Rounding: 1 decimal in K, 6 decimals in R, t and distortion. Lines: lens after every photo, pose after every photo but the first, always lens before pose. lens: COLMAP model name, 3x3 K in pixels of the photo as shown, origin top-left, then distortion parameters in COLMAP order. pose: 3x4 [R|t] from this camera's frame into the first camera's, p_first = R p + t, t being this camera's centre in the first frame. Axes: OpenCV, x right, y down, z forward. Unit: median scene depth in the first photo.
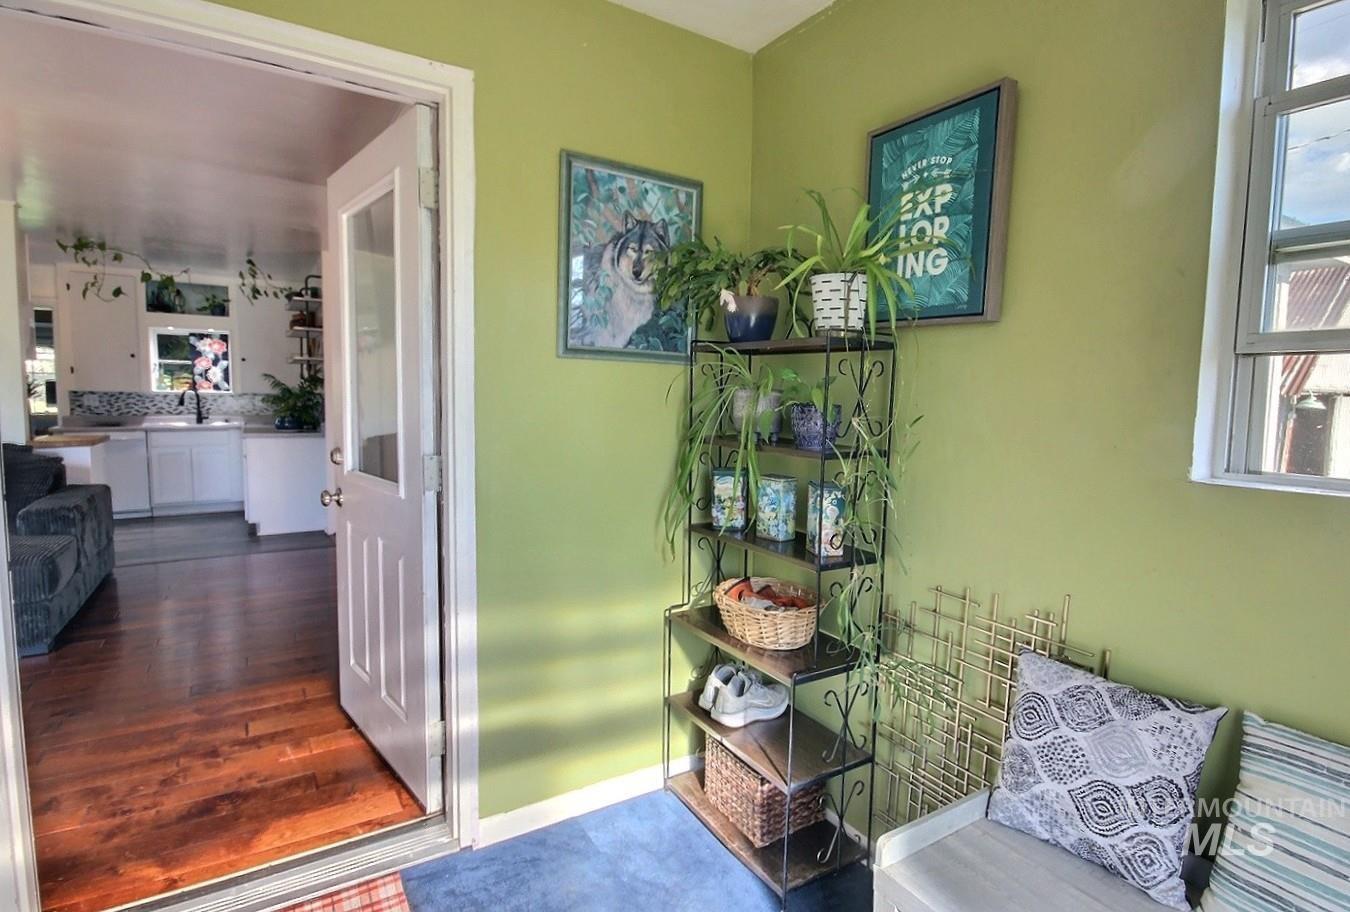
lens RADIAL K [[667.3, 0, 675.5], [0, 667.3, 437.3], [0, 0, 1]] dist [0.017636, -0.017128]
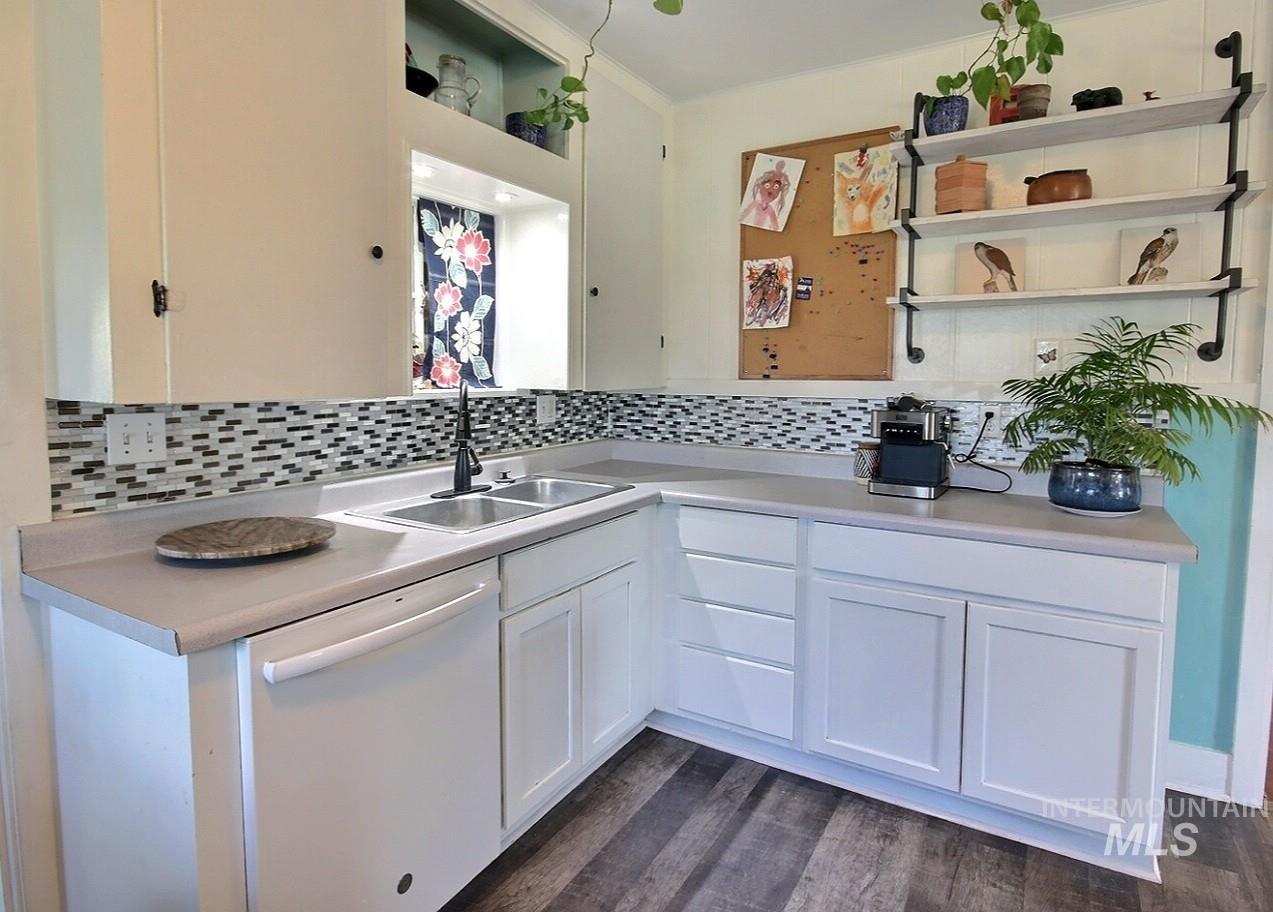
lens RADIAL K [[684.1, 0, 632.8], [0, 684.1, 412.5], [0, 0, 1]] dist [-0.001453, -0.000138]
pose [[0.894100, -0.033276, 0.446630, -0.814605], [0.032602, 0.999426, 0.009196, -0.060399], [-0.446679, 0.006339, 0.894672, 0.709354]]
